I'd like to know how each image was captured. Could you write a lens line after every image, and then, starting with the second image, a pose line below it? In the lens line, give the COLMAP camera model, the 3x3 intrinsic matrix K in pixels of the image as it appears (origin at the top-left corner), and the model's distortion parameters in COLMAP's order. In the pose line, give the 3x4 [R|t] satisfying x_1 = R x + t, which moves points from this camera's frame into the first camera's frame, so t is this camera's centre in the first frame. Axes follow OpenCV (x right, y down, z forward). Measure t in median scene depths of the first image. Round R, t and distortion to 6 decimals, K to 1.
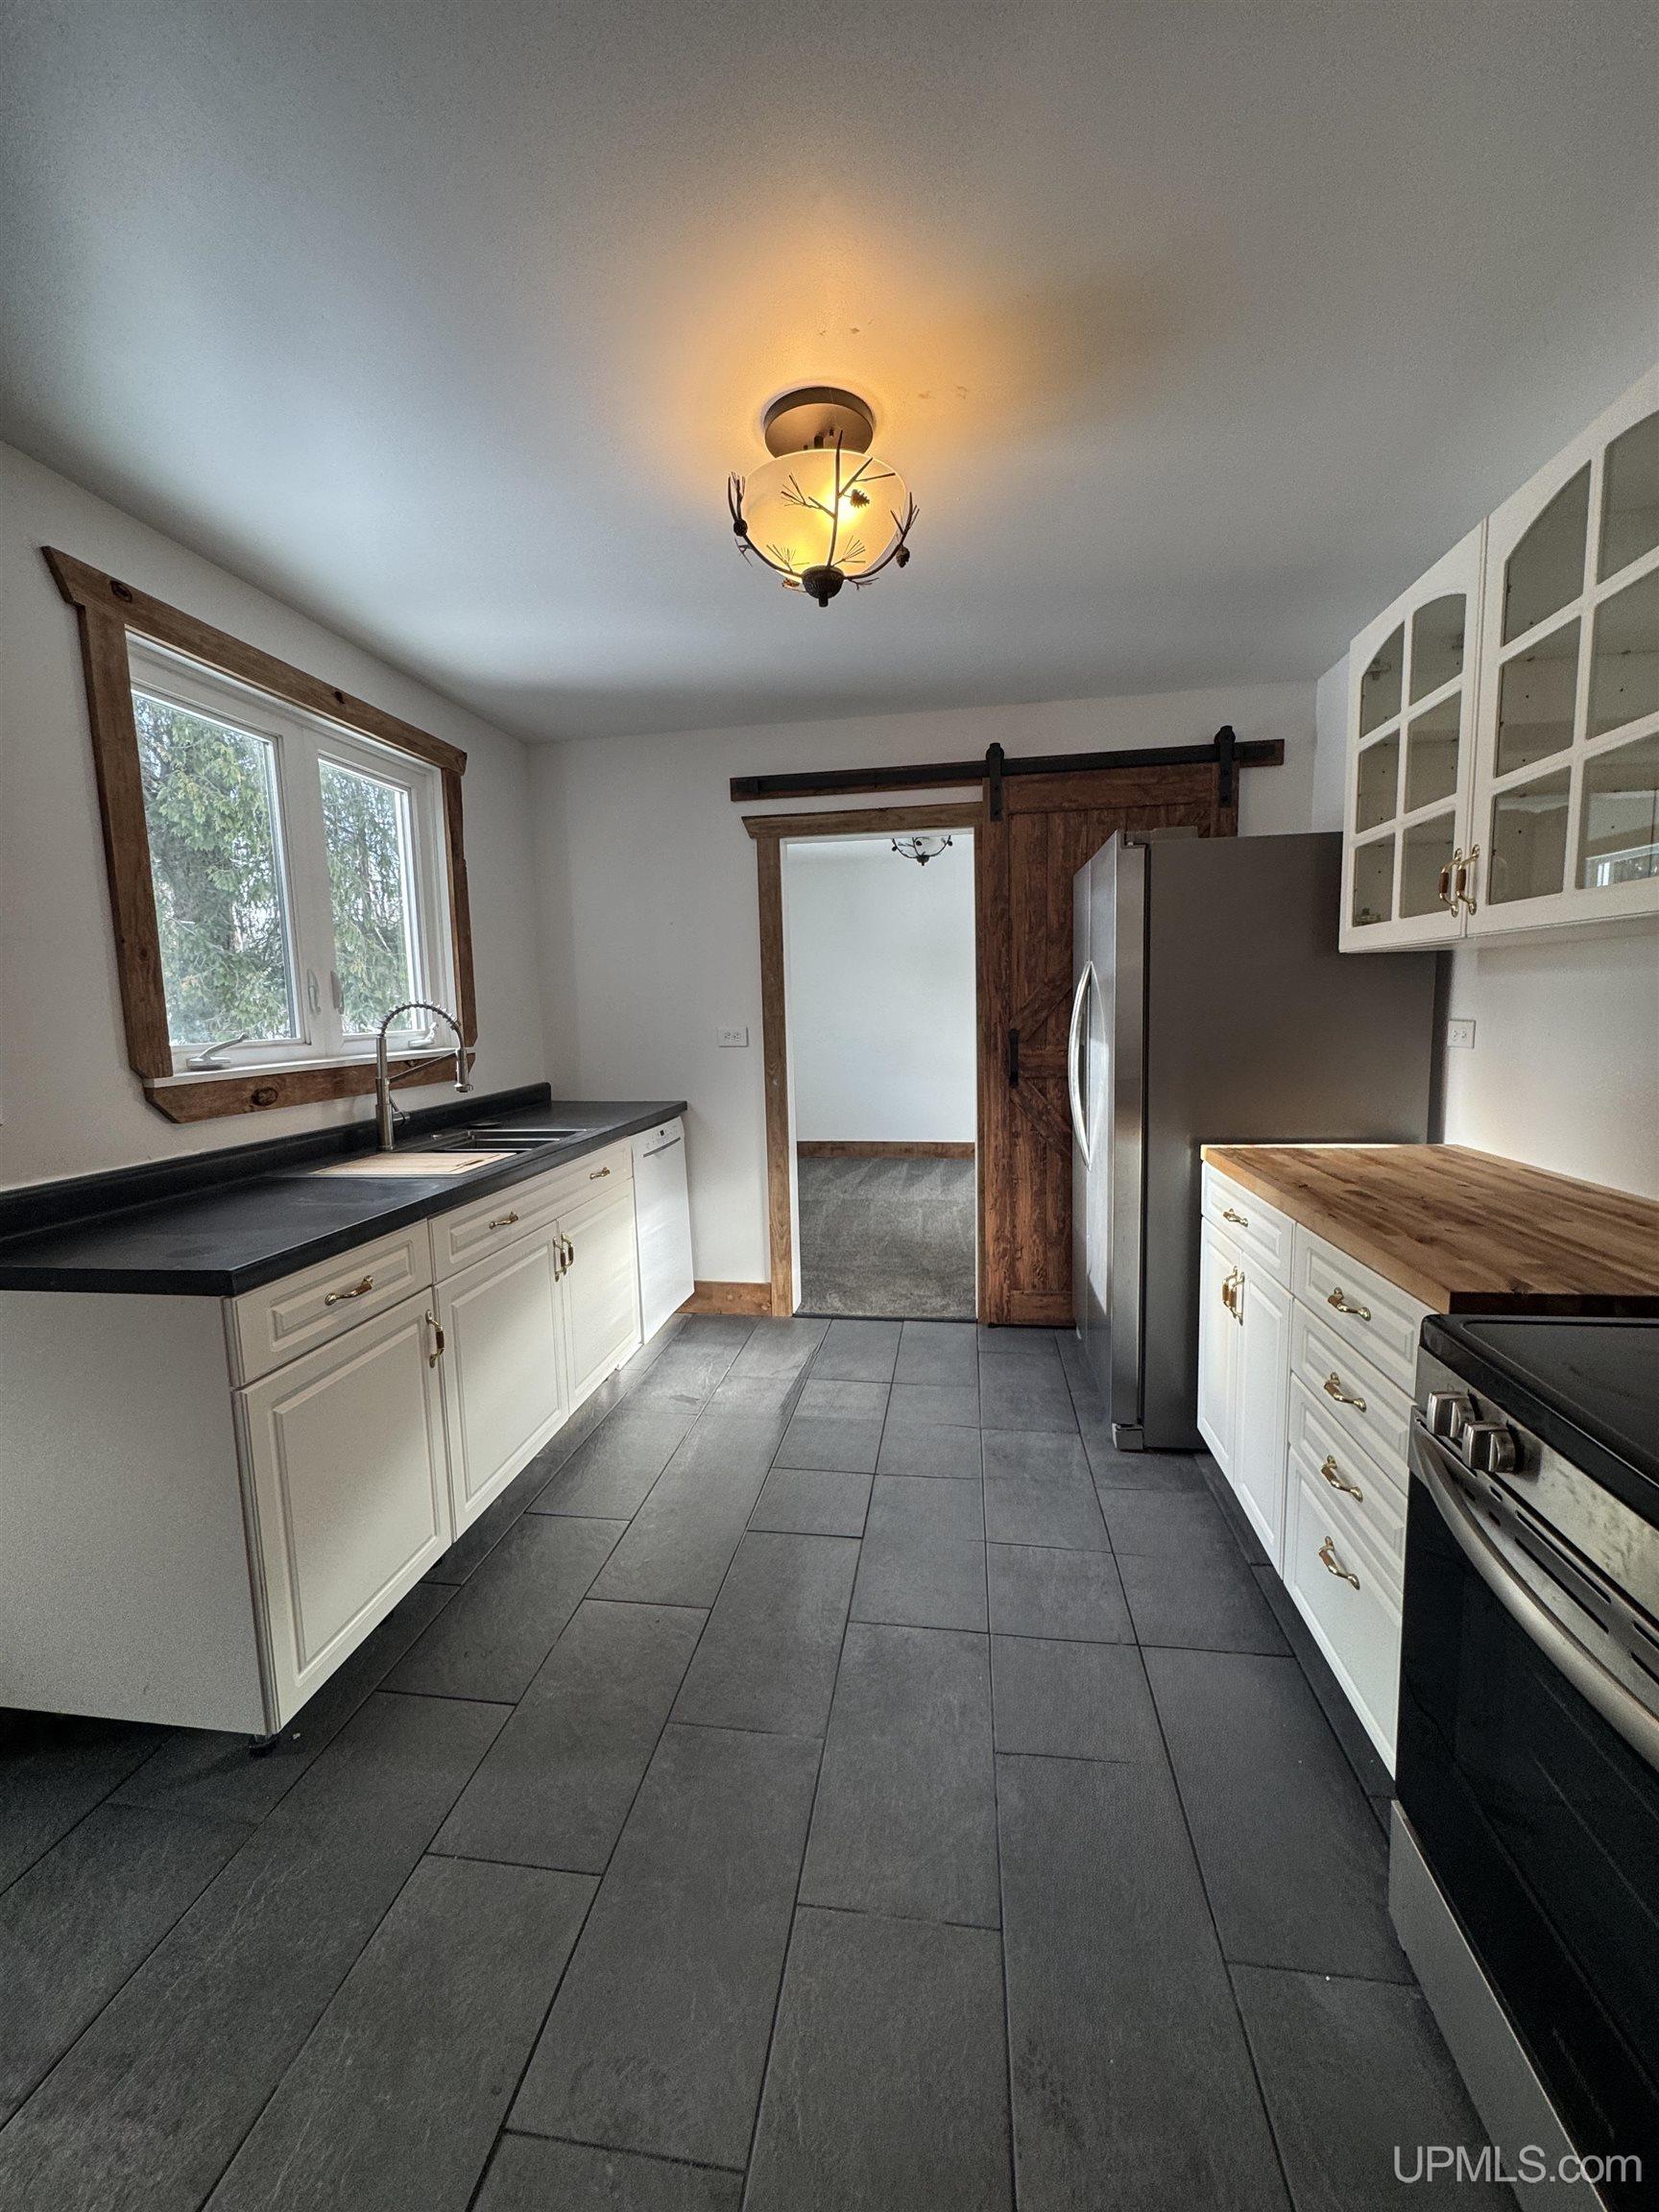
lens RADIAL K [[890.1, 0, 829.5], [0, 890.1, 1106.0], [0, 0, 1]] dist [0.000761, 0.000198]
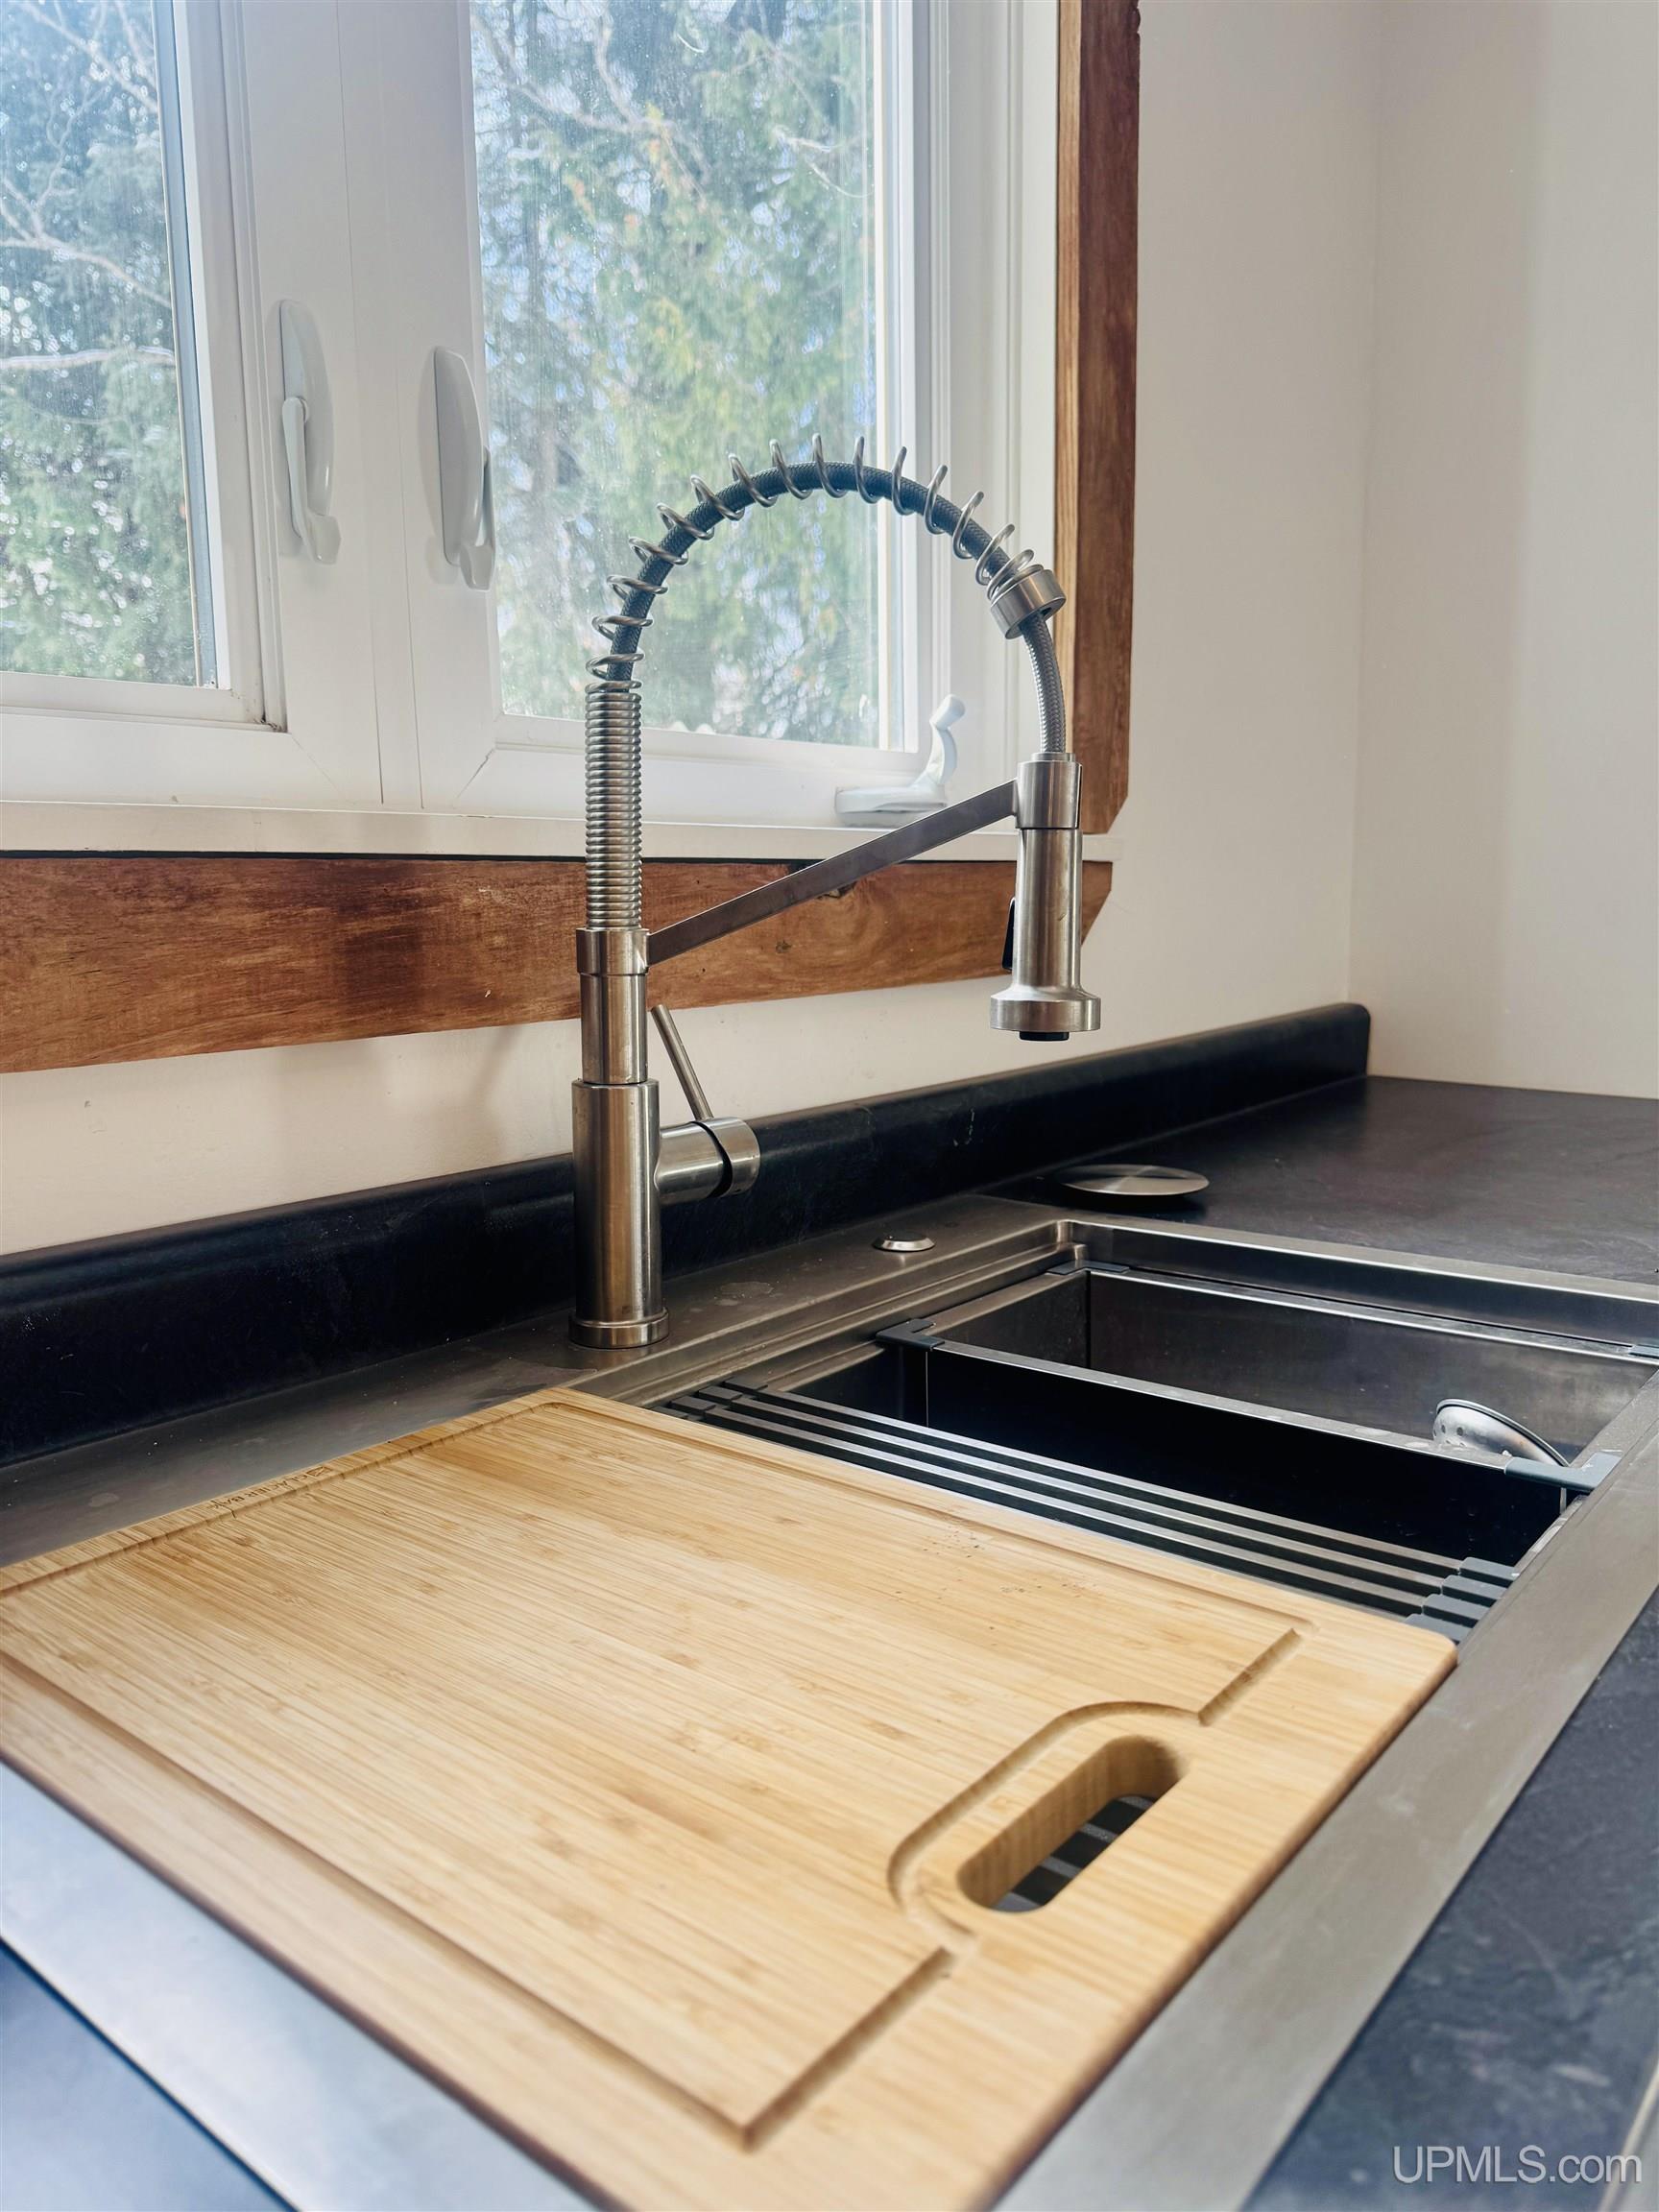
lens RADIAL K [[1596.8, 0, 829.5], [0, 1596.8, 1106.0], [0, 0, 1]] dist [0.001717, 0.000268]
pose [[0.857060, 0.087602, -0.507714, -0.301781], [-0.072334, 0.996138, 0.049772, -0.015387], [0.510113, -0.005933, 0.860087, 0.744959]]
